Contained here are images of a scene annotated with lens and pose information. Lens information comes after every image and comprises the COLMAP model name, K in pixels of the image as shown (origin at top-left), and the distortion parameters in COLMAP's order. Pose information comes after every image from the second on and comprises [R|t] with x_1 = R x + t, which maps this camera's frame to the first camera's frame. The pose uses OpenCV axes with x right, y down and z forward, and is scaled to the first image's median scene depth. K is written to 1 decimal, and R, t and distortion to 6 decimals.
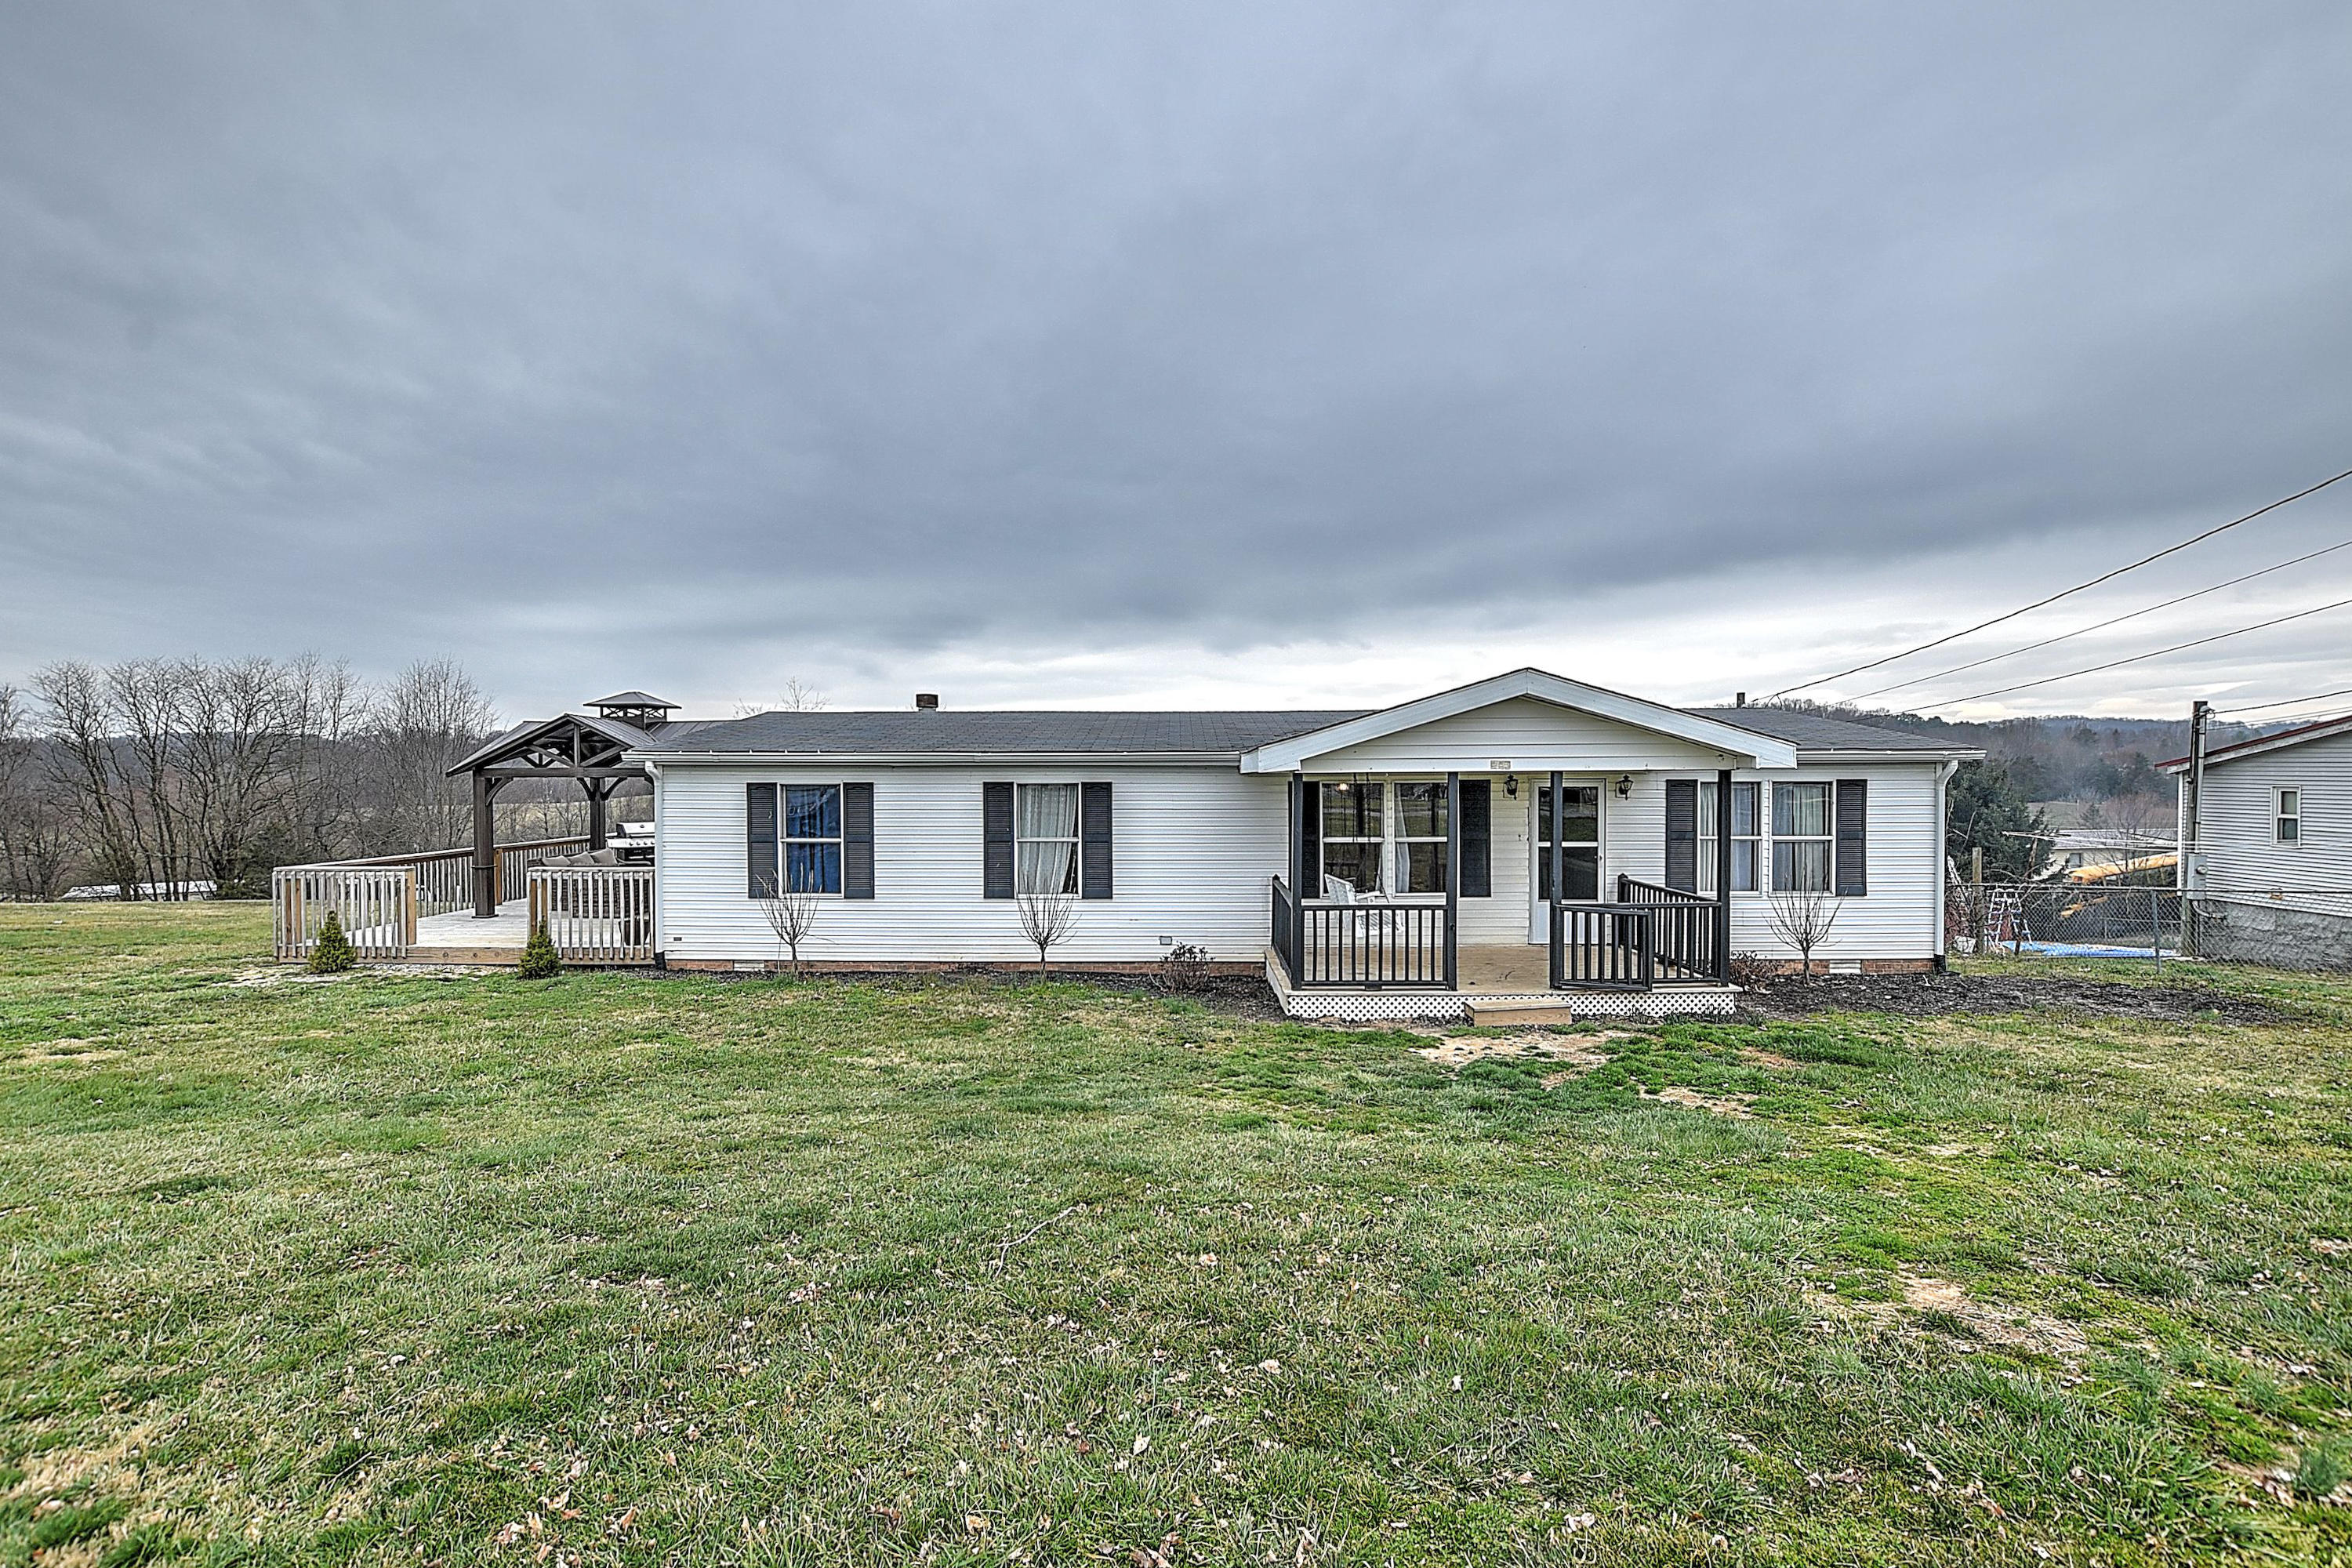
lens RADIAL K [[1022.8, 0, 1167.1], [0, 1022.8, 780.9], [0, 0, 1]] dist [-0.018657, 0.002932]
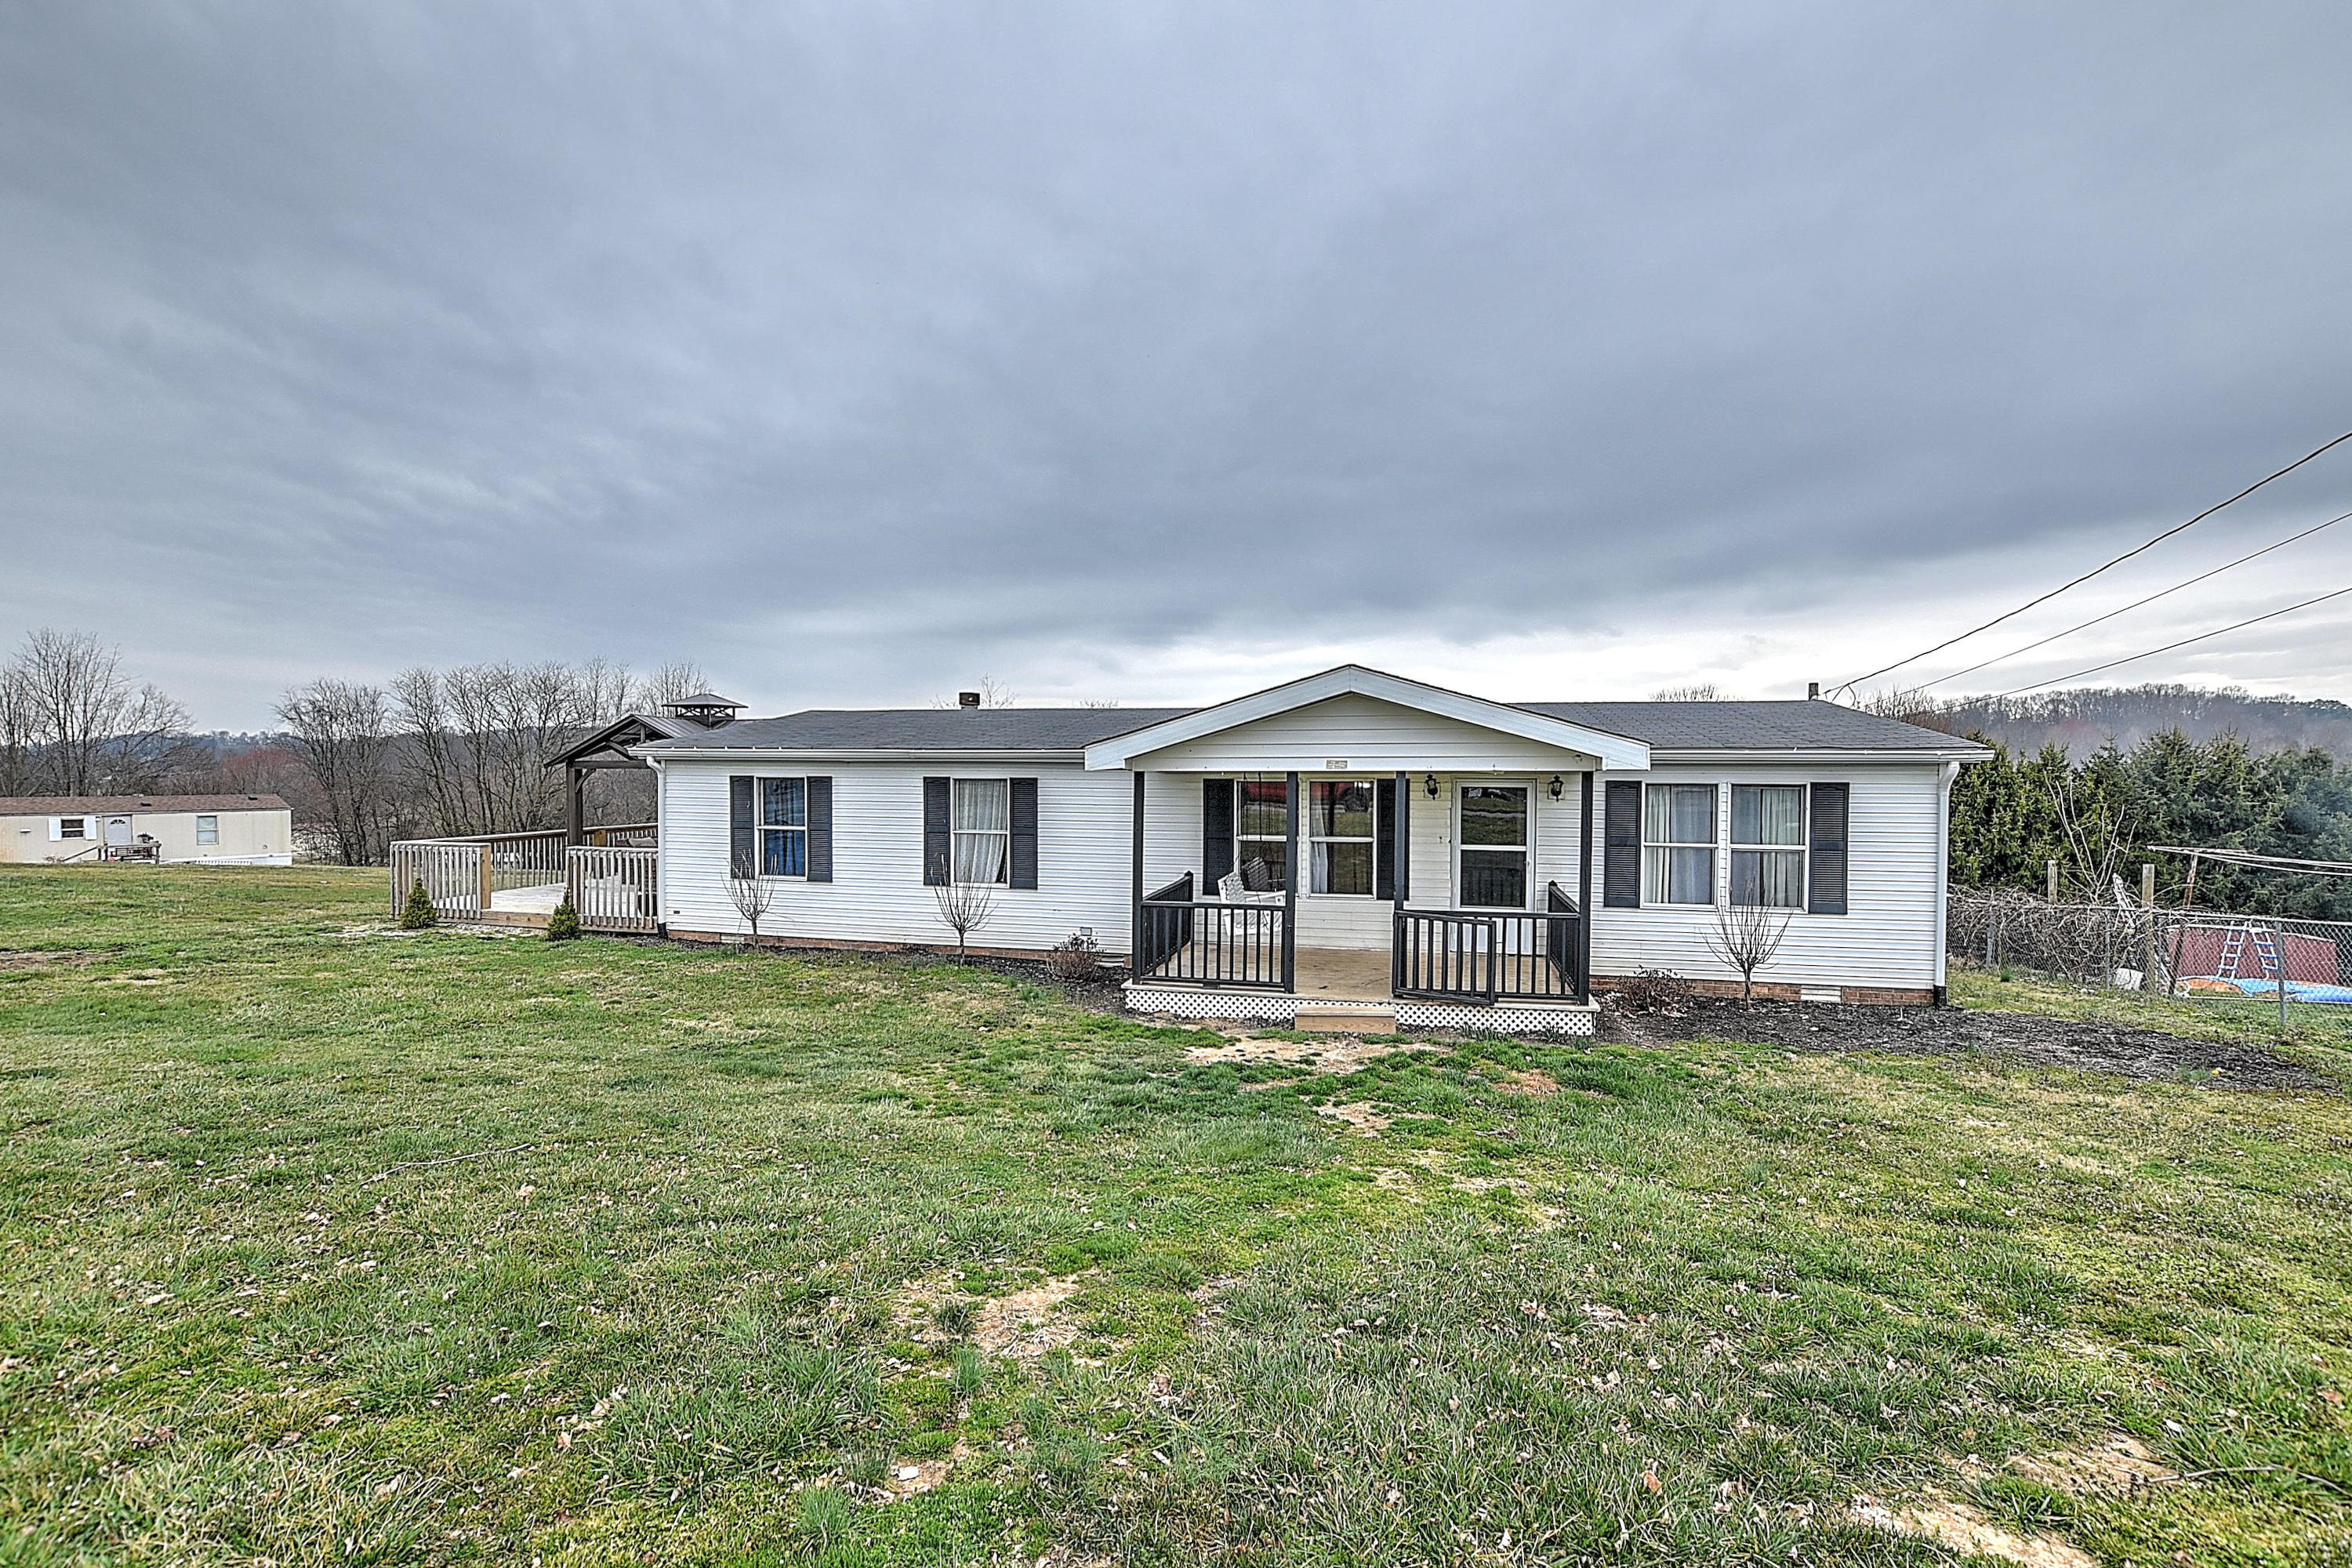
lens RADIAL K [[1022.8, 0, 1166.9], [0, 1022.8, 724.6], [0, 0, 1]] dist [-0.018657, 0.002932]
pose [[0.976225, -0.001677, -0.216751, 0.302536], [-0.008869, 0.998824, -0.047673, -0.004476], [0.216576, 0.048462, 0.975062, -0.000205]]
